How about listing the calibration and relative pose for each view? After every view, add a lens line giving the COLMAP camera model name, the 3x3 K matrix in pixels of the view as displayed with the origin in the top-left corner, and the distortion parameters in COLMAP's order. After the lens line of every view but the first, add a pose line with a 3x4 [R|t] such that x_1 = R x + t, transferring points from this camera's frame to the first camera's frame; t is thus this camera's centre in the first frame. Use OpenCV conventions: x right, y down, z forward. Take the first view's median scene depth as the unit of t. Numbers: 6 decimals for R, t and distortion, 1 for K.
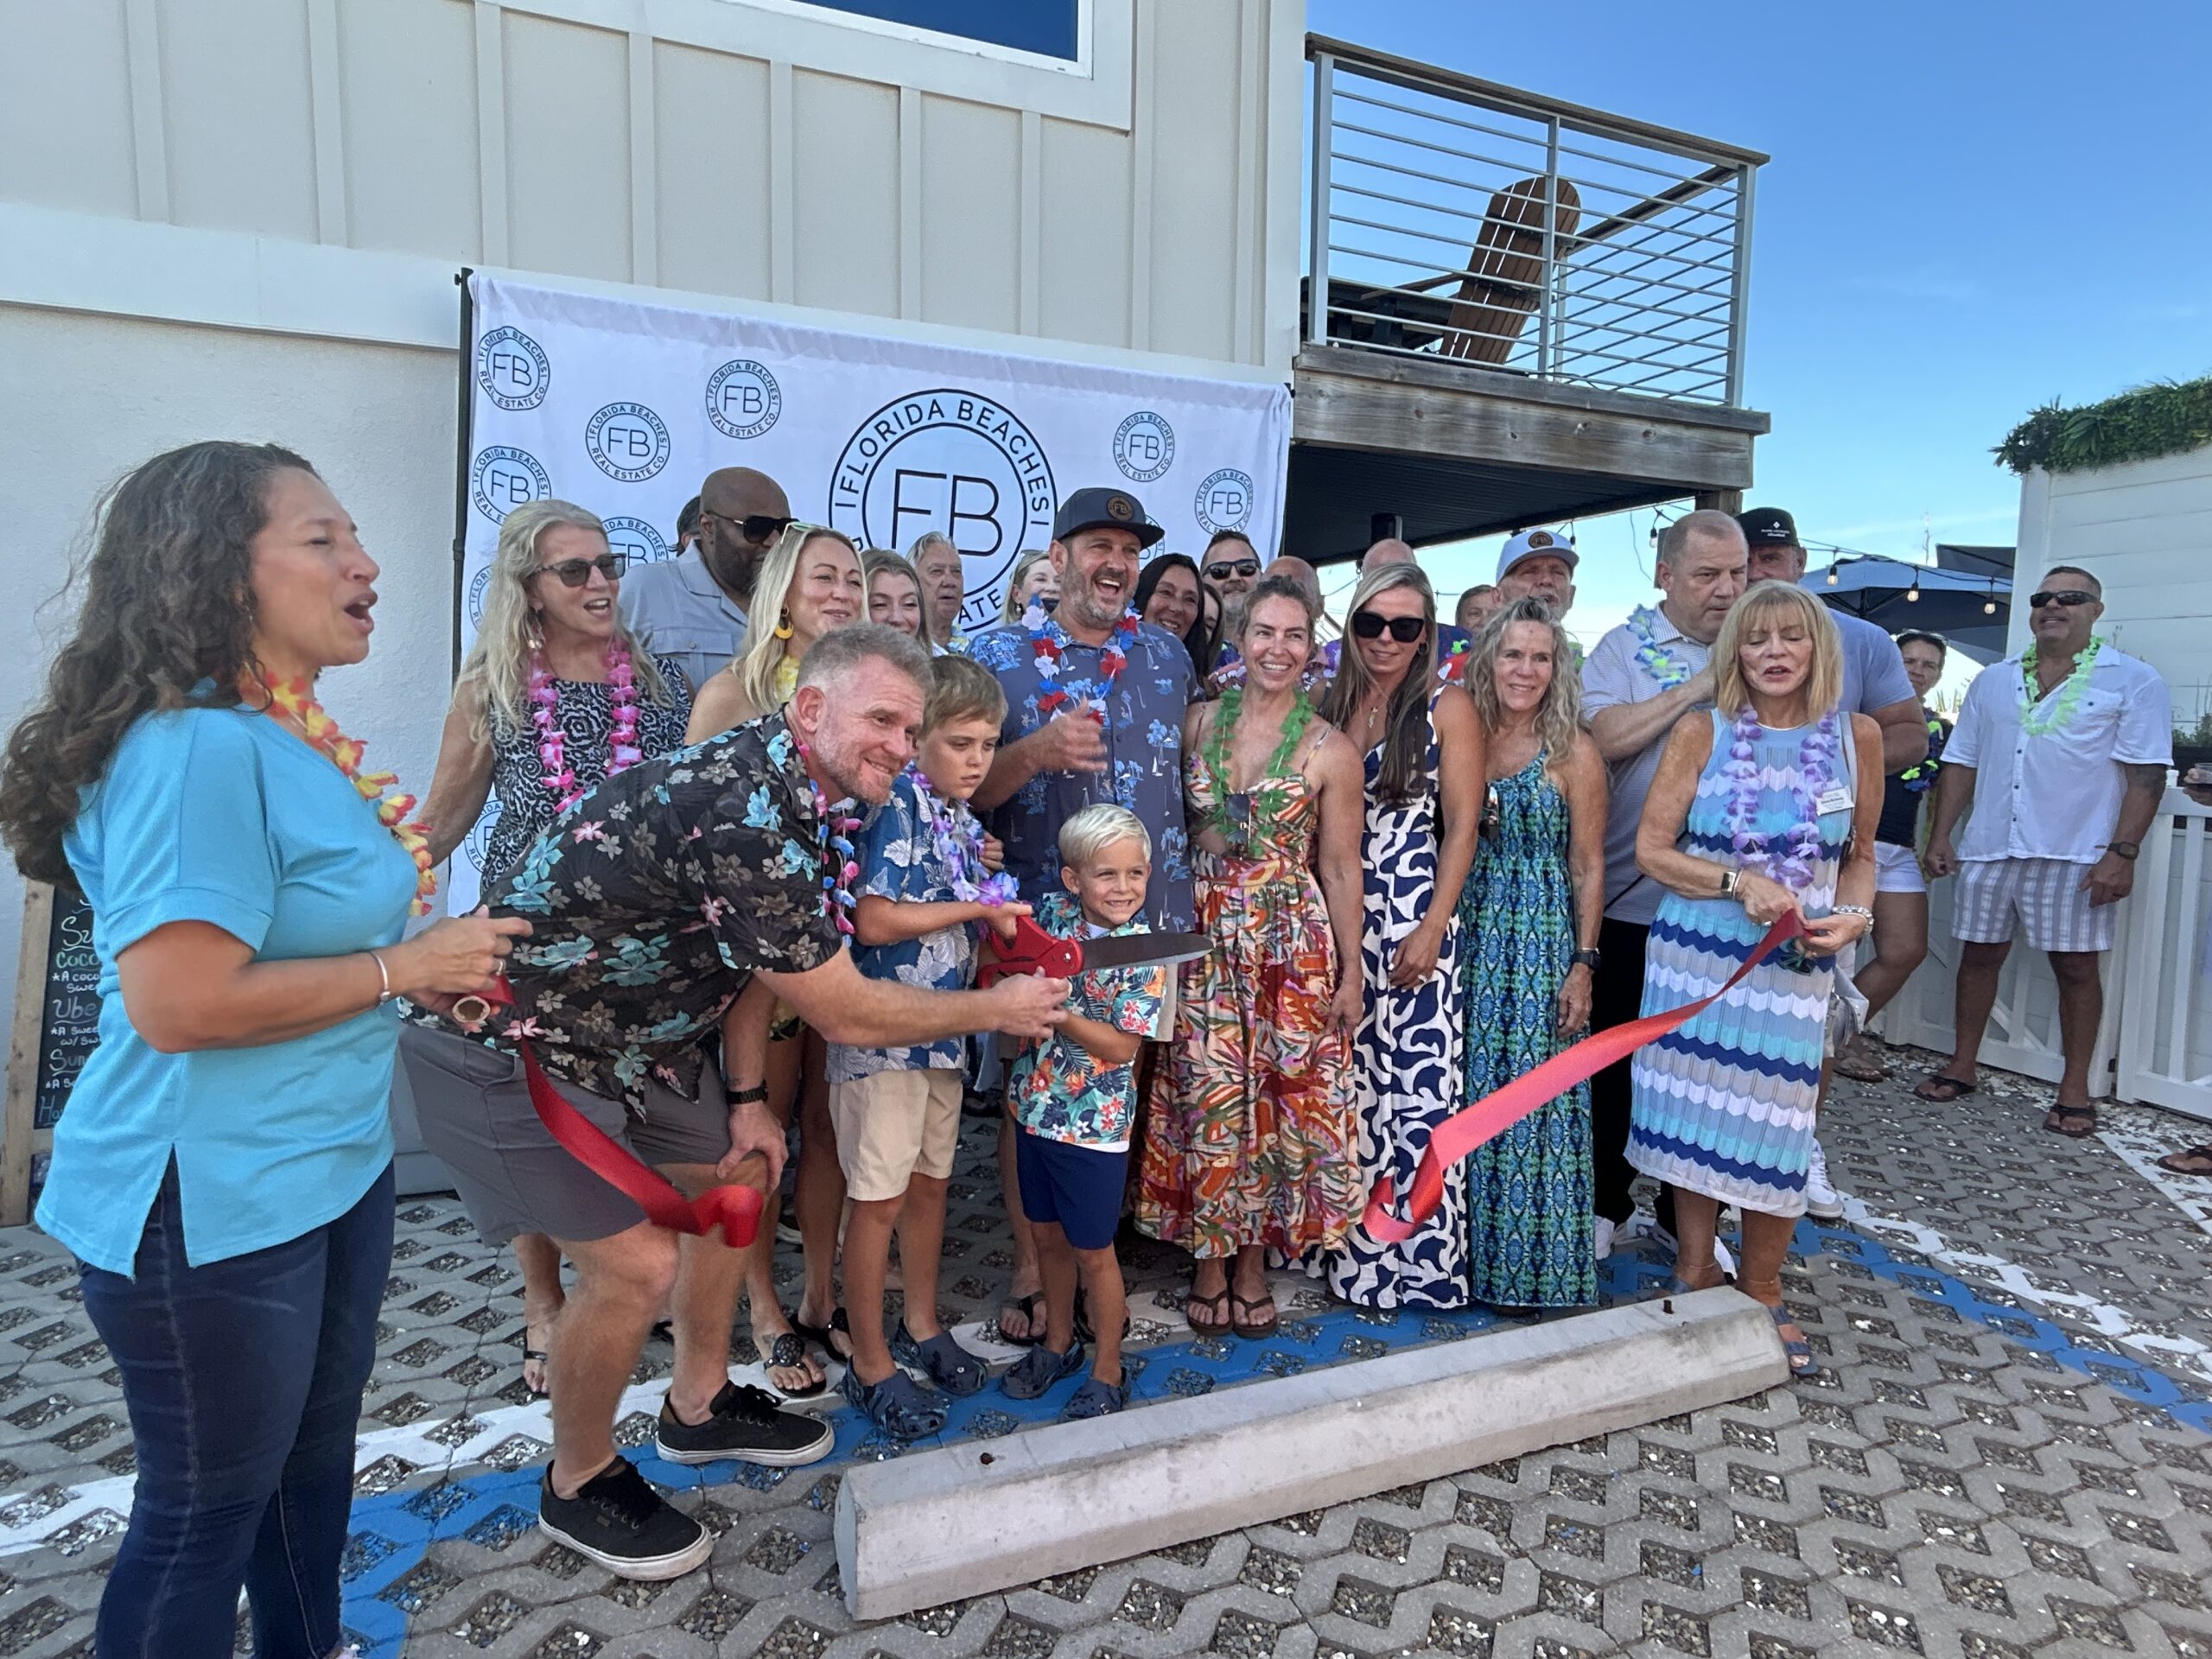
lens RADIAL K [[1178.4, 0, 1104.9], [0, 1178.4, 834.4], [0, 0, 1]] dist [-0.001903, -0.000557]
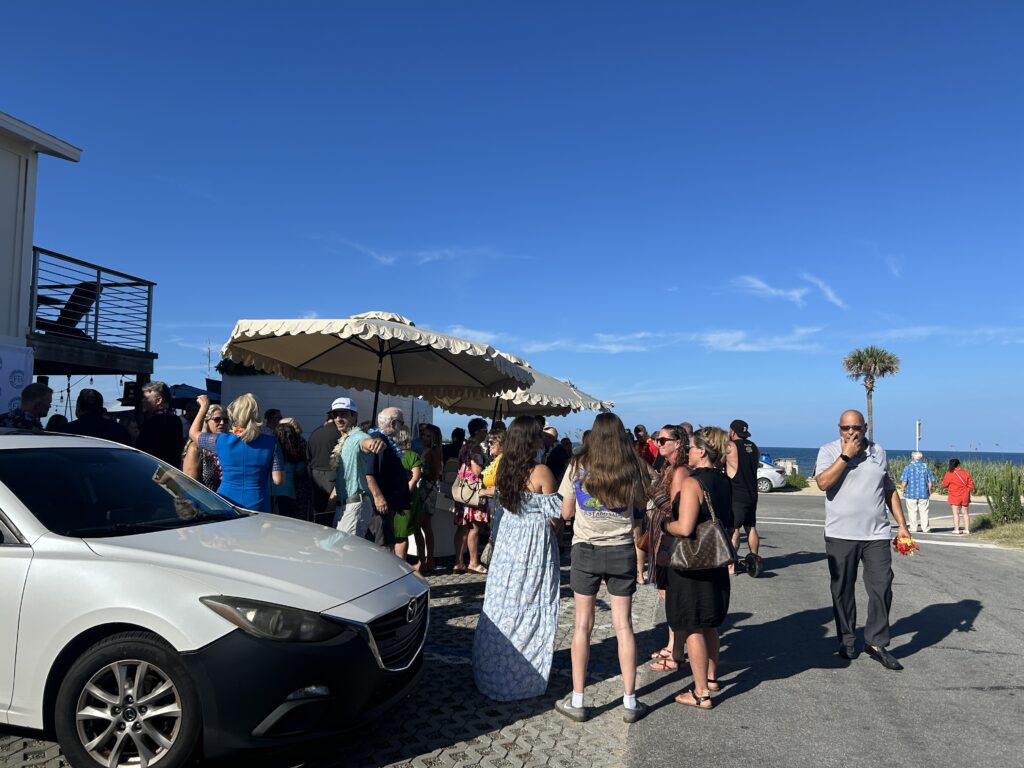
lens RADIAL K [[774.0, 0, 512.0], [0, 774.0, 384.0], [0, 0, 1]] dist [0.056495, -0.072547]
pose [[0.554386, 0.045889, 0.830994, -0.882640], [0.089588, 0.989387, -0.114403, 0.103242], [-0.827424, 0.137871, 0.544391, -1.275671]]
